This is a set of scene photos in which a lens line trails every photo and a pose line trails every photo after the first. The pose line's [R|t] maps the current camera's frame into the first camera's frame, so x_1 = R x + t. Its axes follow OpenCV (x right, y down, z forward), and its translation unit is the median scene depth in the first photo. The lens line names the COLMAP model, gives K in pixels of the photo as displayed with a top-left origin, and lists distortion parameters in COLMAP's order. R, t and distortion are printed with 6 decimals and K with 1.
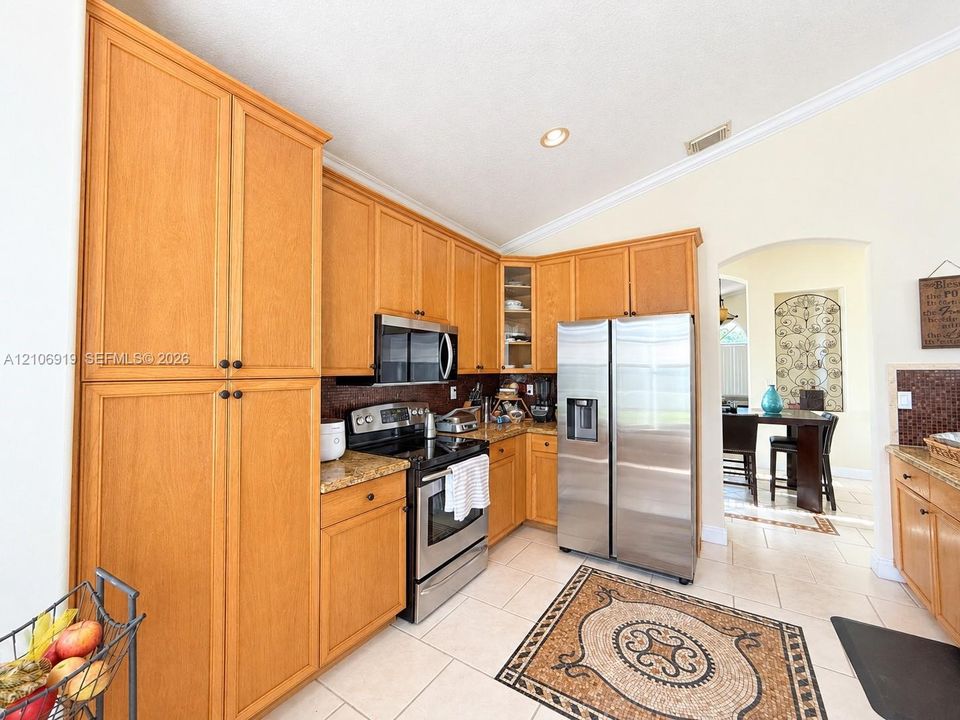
lens RADIAL K [[387.4, 0, 482.0], [0, 387.4, 359.9], [0, 0, 1]] dist [0.004537, 0.001243]
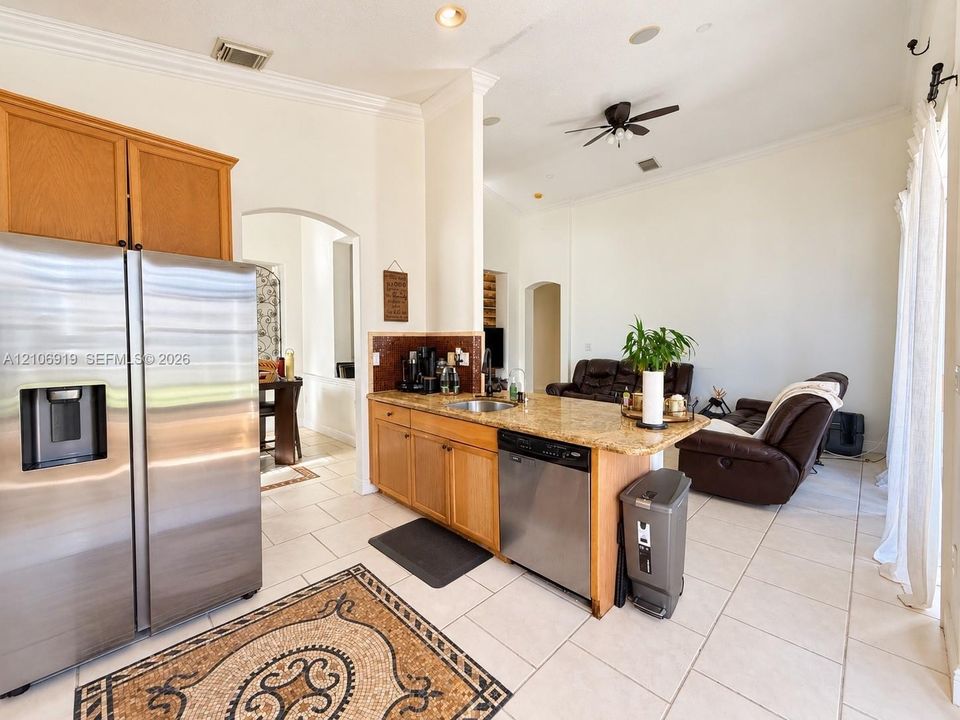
lens RADIAL K [[387.4, 0, 468.1], [0, 387.4, 350.9], [0, 0, 1]] dist [0.004537, 0.001243]
pose [[0.229697, -0.027094, 0.972885, -0.158490], [-0.025302, 0.999108, 0.033798, 0.023664], [-0.972933, -0.032379, 0.228807, 0.403110]]
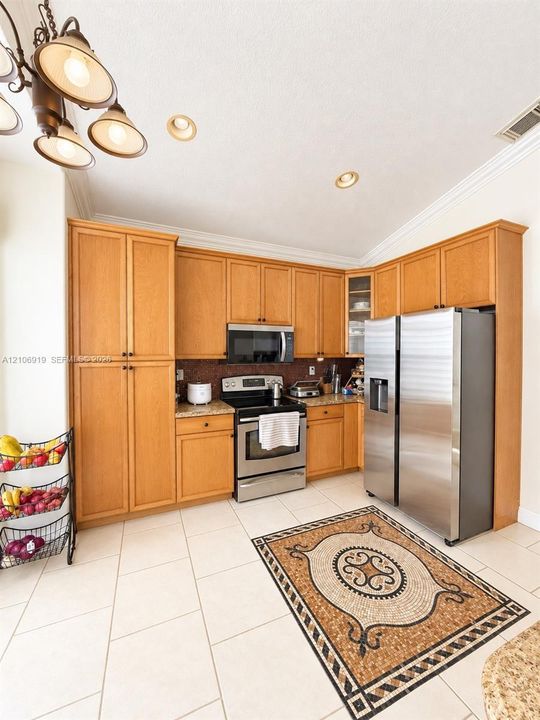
lens RADIAL K [[290.5, 0, 274.9], [0, 290.5, 354.4], [0, 0, 1]] dist [0.004537, 0.001243]
pose [[0.838996, 0.005979, -0.544104, 0.581433], [0.013541, 0.999401, 0.031862, -0.018325], [0.543968, -0.034100, 0.838413, 0.015438]]
